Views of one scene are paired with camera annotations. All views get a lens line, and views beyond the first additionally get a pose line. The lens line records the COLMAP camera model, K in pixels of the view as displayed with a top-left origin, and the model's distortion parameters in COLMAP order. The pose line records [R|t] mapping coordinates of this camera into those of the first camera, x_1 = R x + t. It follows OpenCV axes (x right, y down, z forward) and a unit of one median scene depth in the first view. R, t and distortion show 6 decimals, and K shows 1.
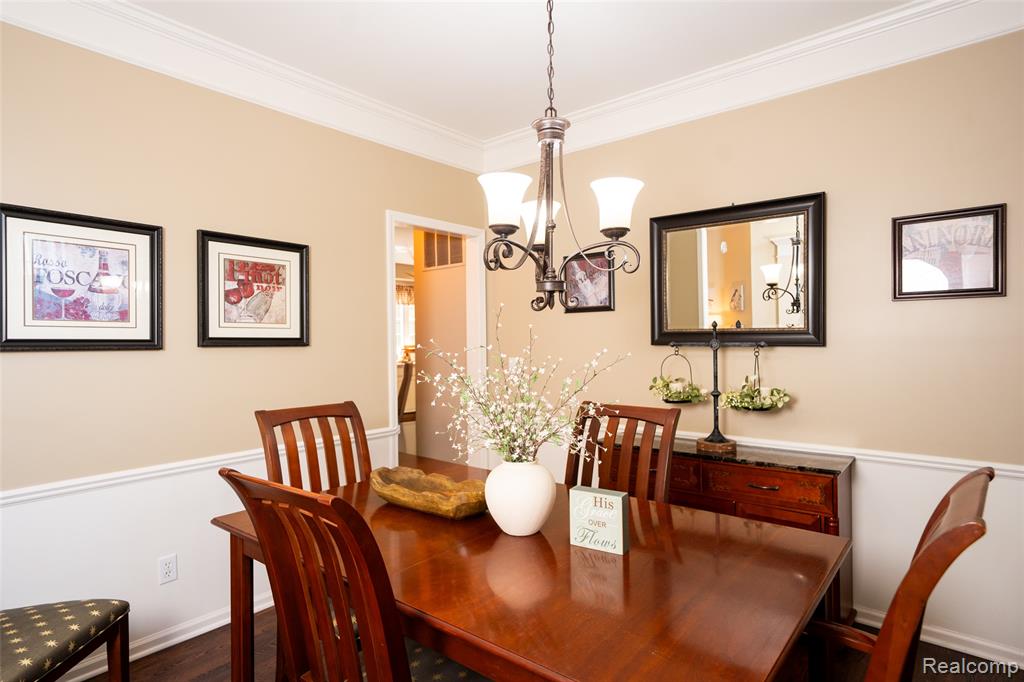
lens RADIAL K [[548.4, 0, 512.1], [0, 548.4, 343.8], [0, 0, 1]] dist [0.005983, -0.002138]
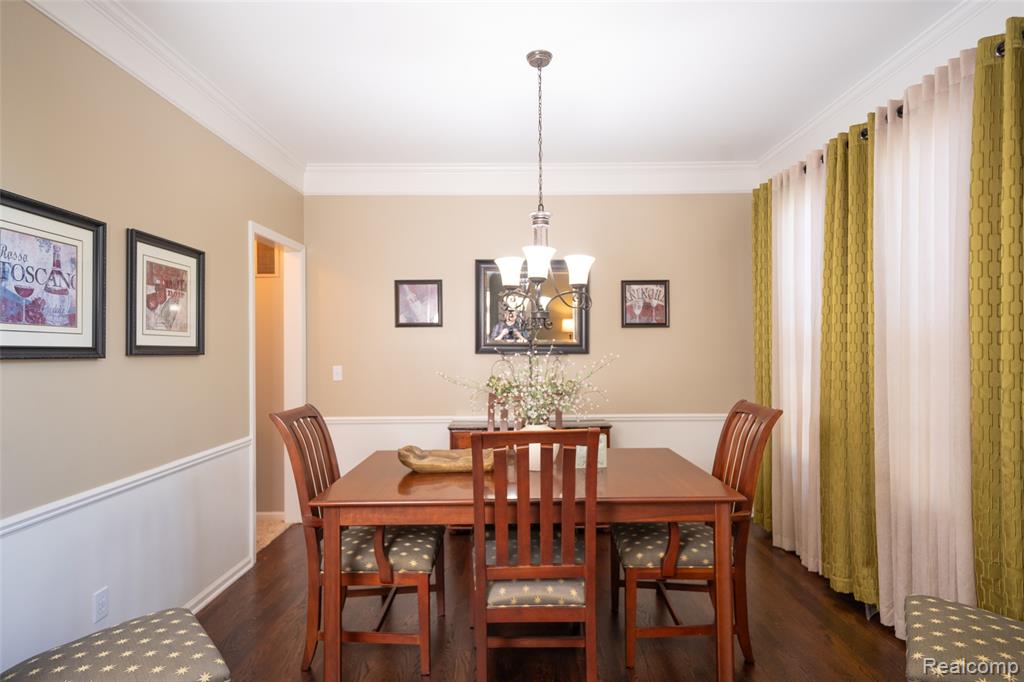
lens RADIAL K [[548.4, 0, 515.0], [0, 548.4, 340.5], [0, 0, 1]] dist [0.005983, -0.002138]
pose [[0.768588, 0.014062, 0.639590, -0.655844], [0.002704, 0.999678, -0.025228, 0.004939], [-0.639739, 0.021119, 0.768302, -0.116818]]
